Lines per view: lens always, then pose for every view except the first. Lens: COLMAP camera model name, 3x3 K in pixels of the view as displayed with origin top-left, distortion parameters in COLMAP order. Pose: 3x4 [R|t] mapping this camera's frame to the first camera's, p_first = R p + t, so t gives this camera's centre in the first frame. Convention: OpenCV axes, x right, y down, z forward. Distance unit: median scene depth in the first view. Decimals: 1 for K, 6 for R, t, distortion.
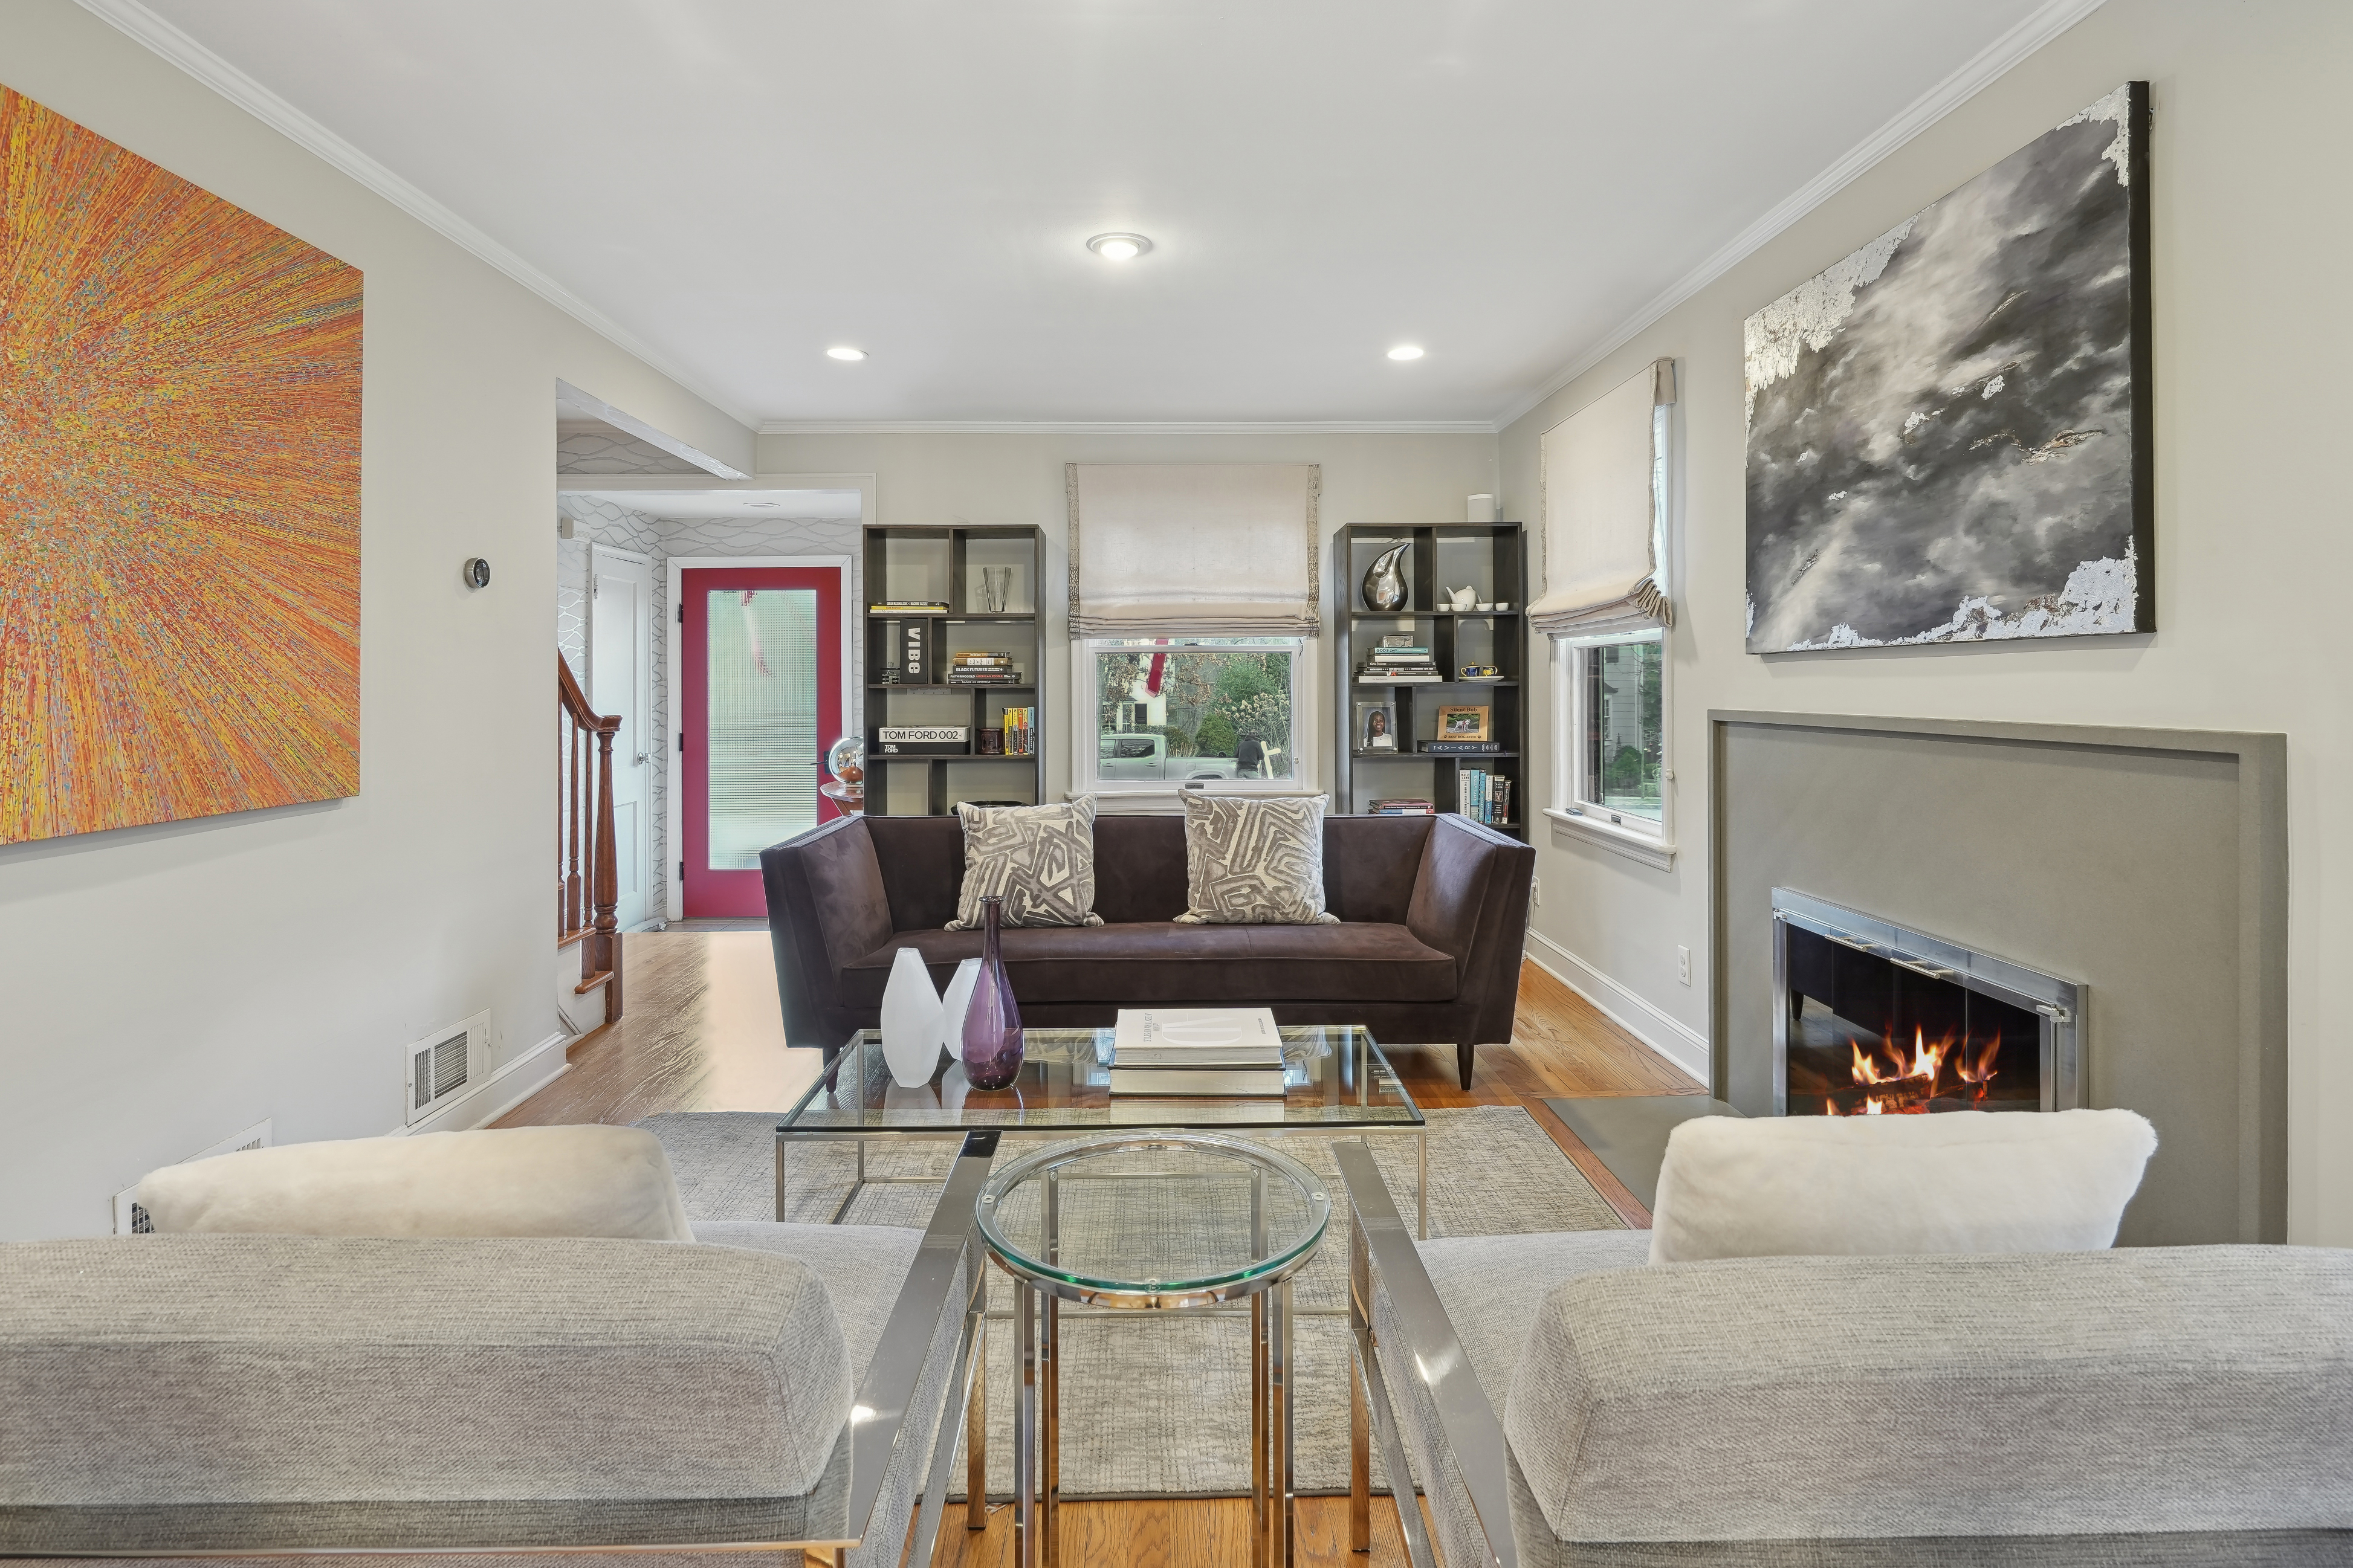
lens RADIAL K [[1116.1, 0, 1171.7], [0, 1116.1, 685.5], [0, 0, 1]] dist [-0.014631, 0.000022]
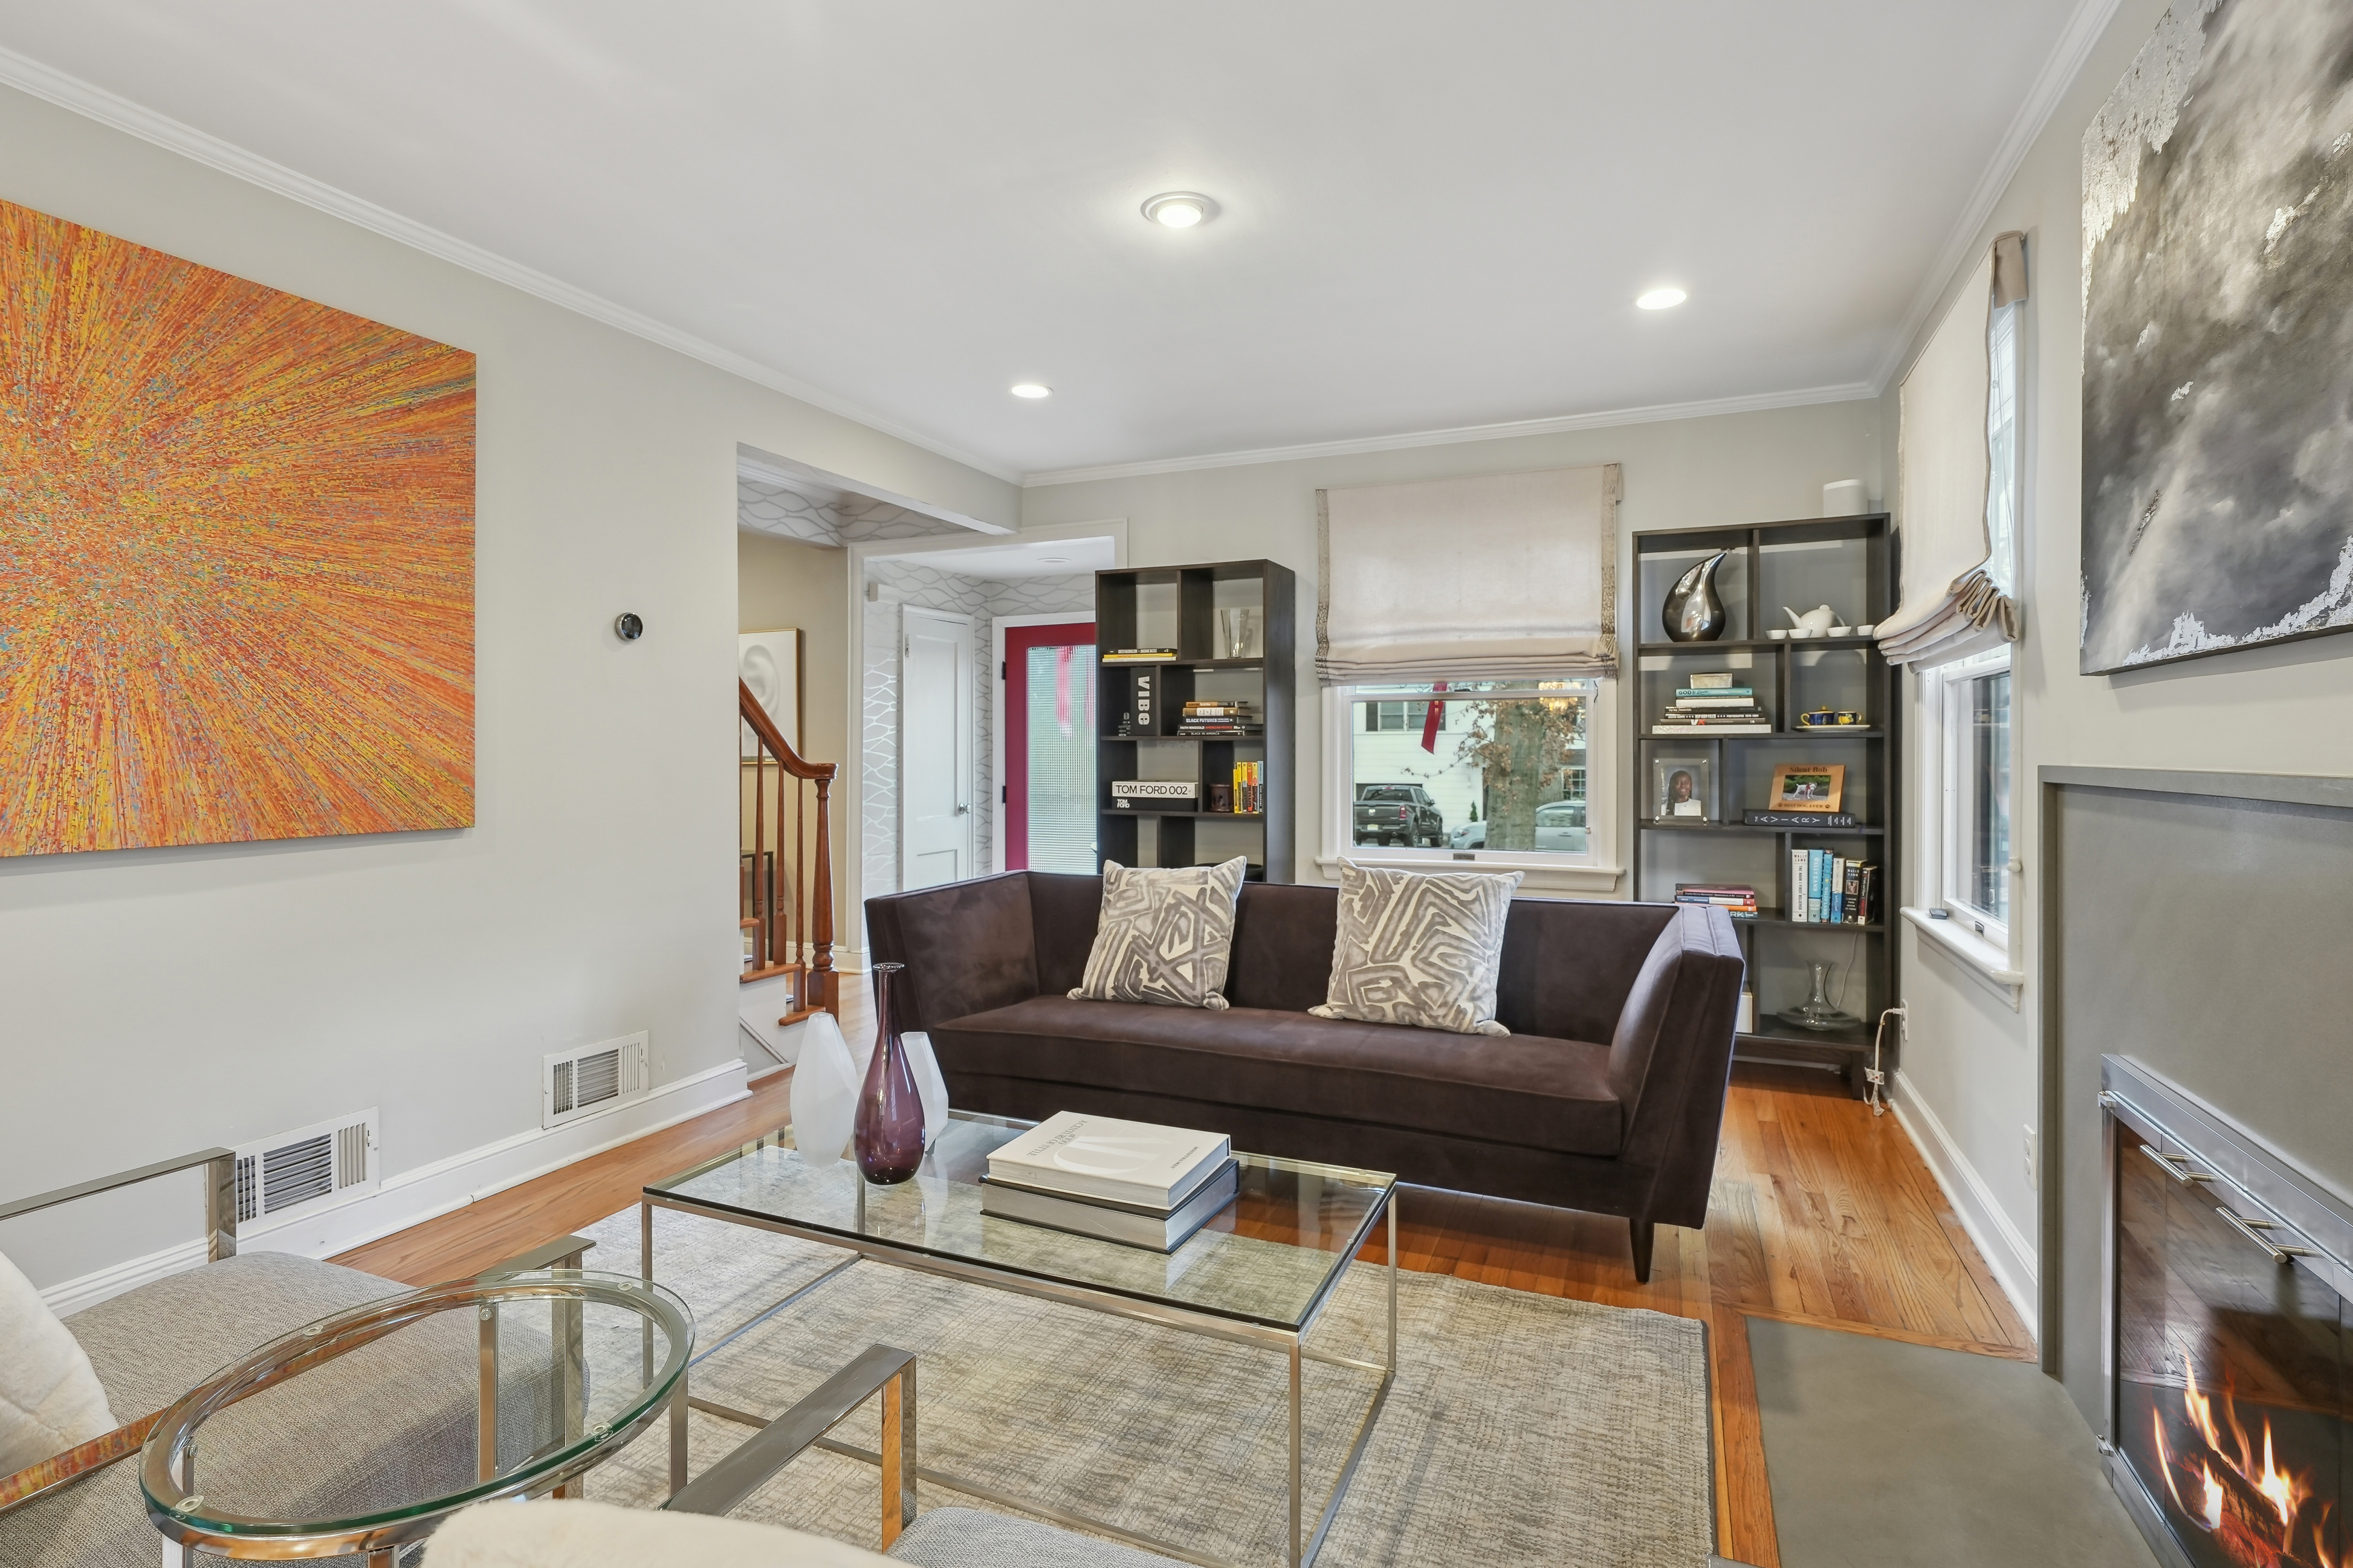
lens RADIAL K [[1137.5, 0, 1169.2], [0, 1137.5, 756.3], [0, 0, 1]] dist [-0.011220, 0.000484]
pose [[0.910620, 0.006963, -0.413187, 0.360257], [-0.004092, 0.999961, 0.007834, 0.016127], [0.413225, -0.005443, 0.910612, 0.245413]]
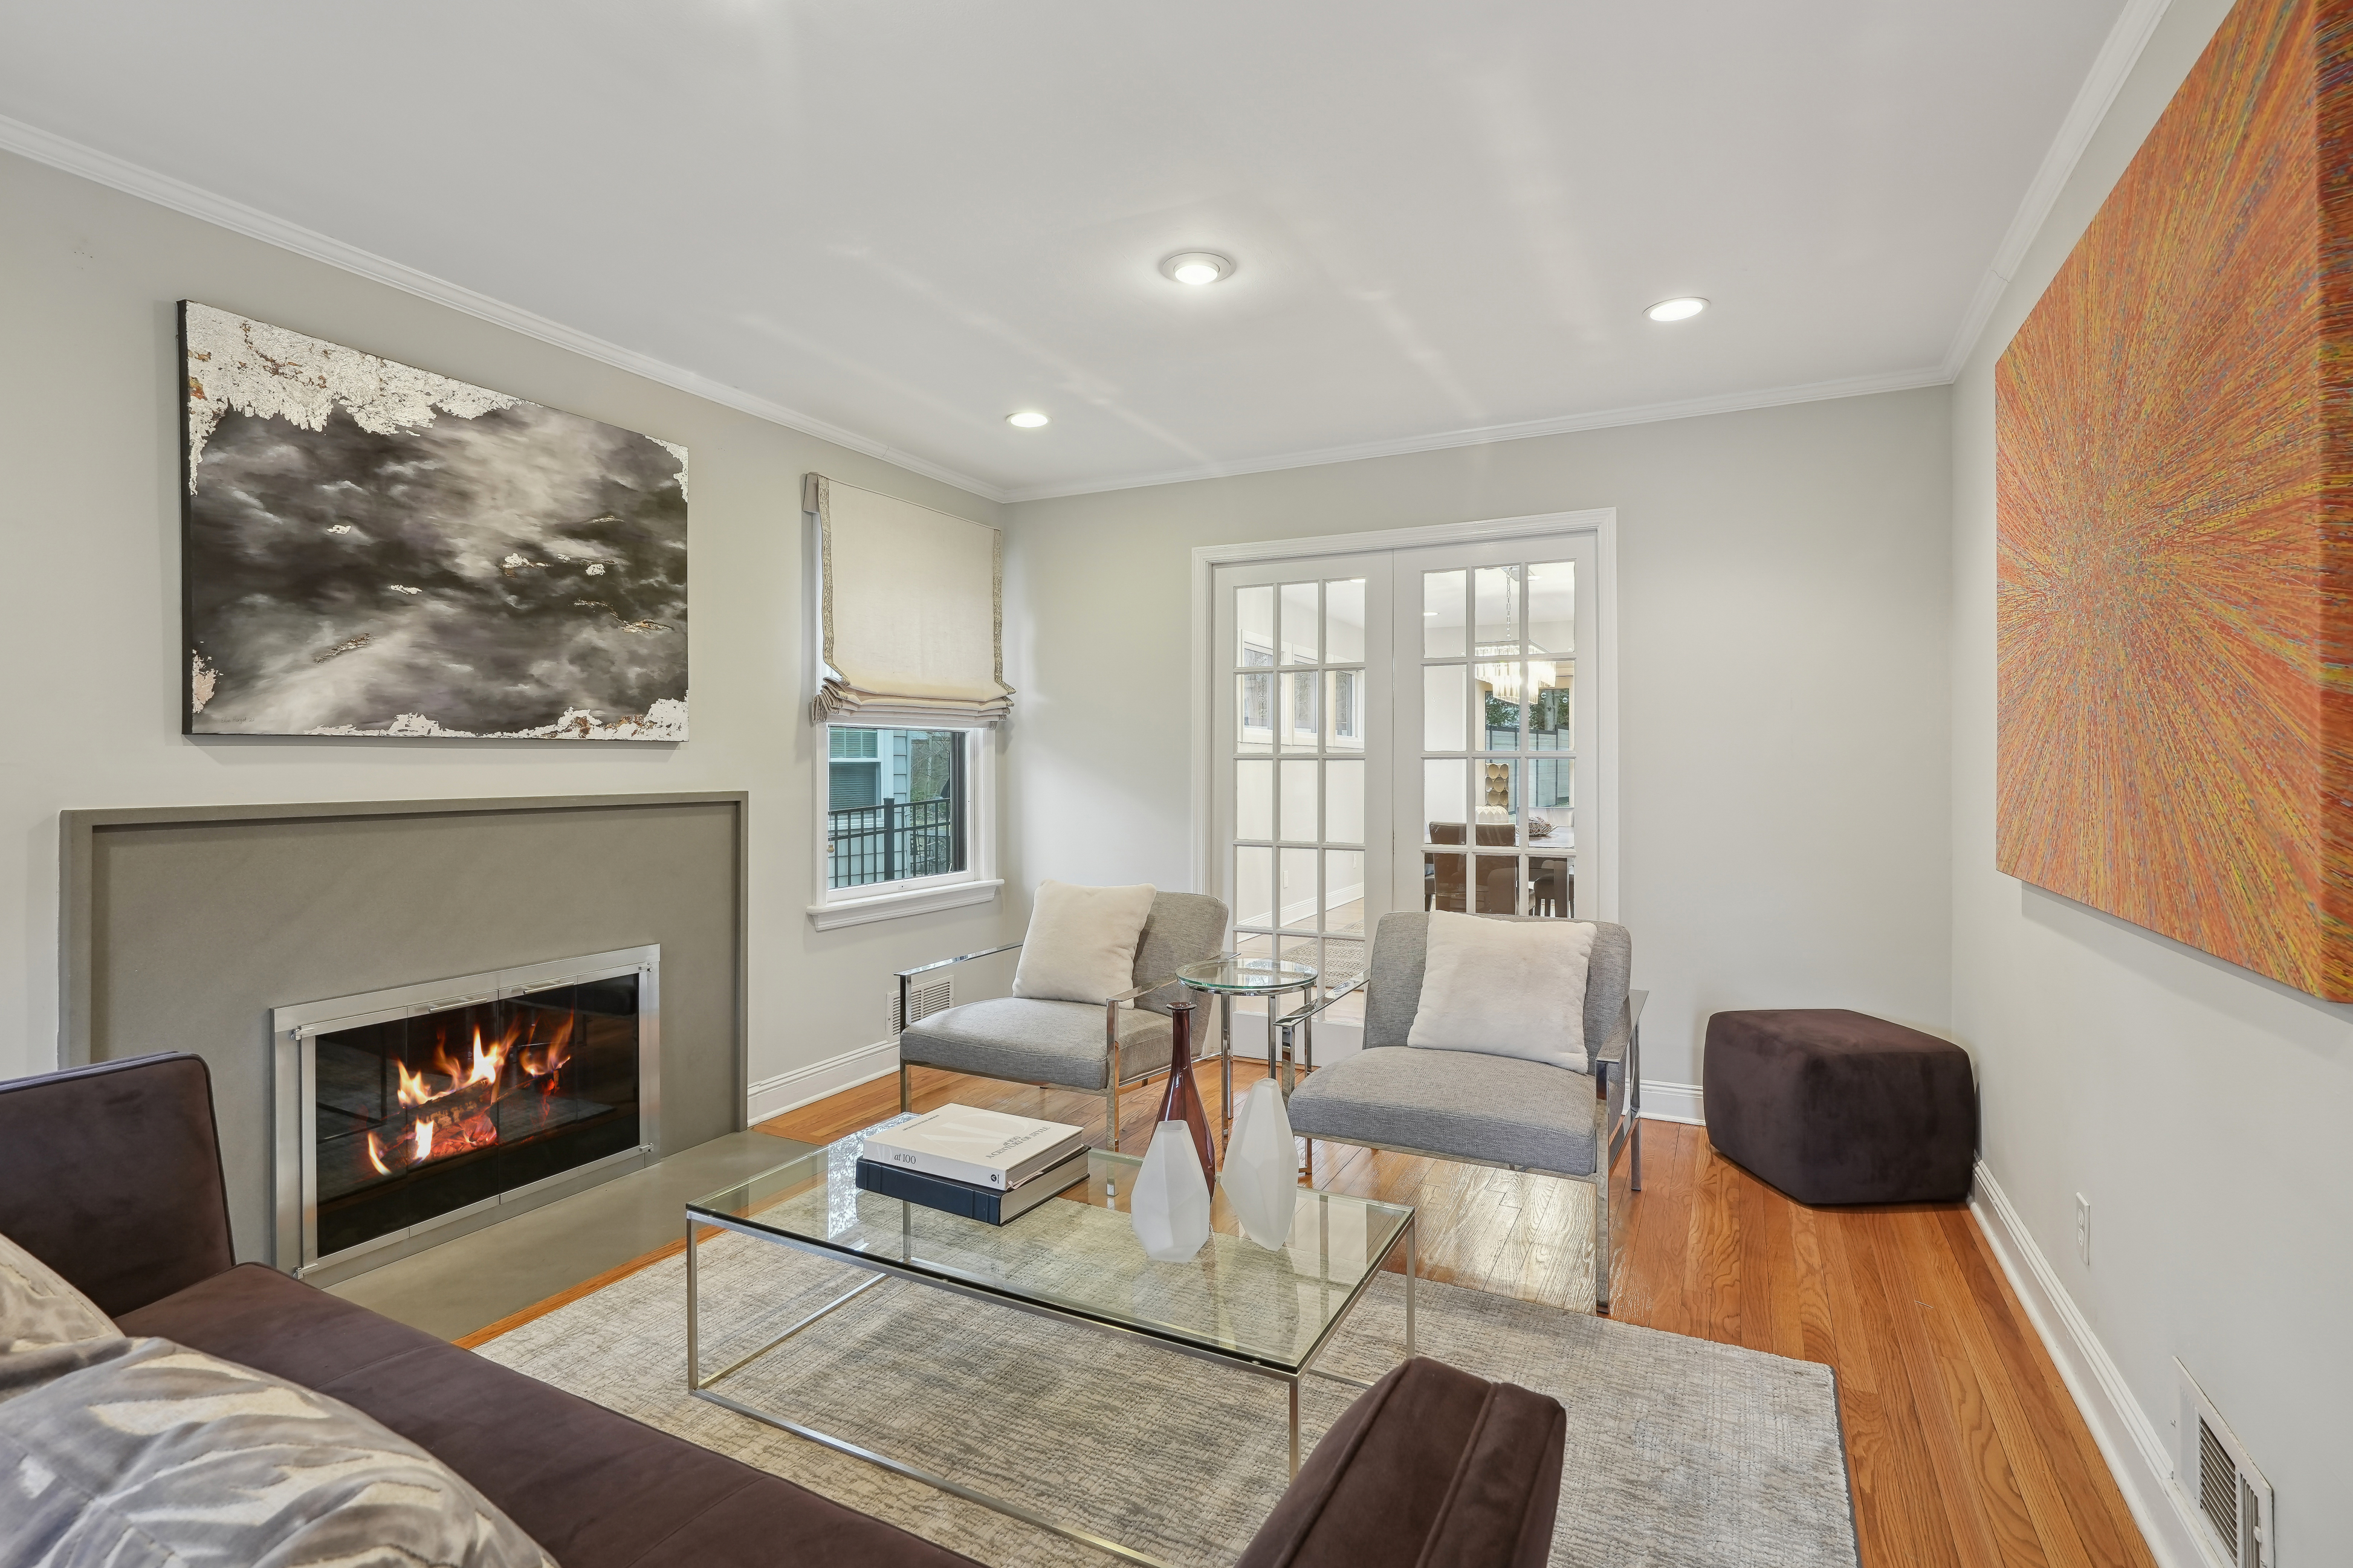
lens RADIAL K [[1078.8, 0, 1209.1], [0, 1078.8, 762.0], [0, 0, 1]] dist [-0.023132, 0.000072]
pose [[-0.891906, 0.004534, 0.452199, -0.513257], [0.004842, 0.999988, -0.000476, -0.005661], [-0.452195, 0.001765, -0.891917, 1.532447]]
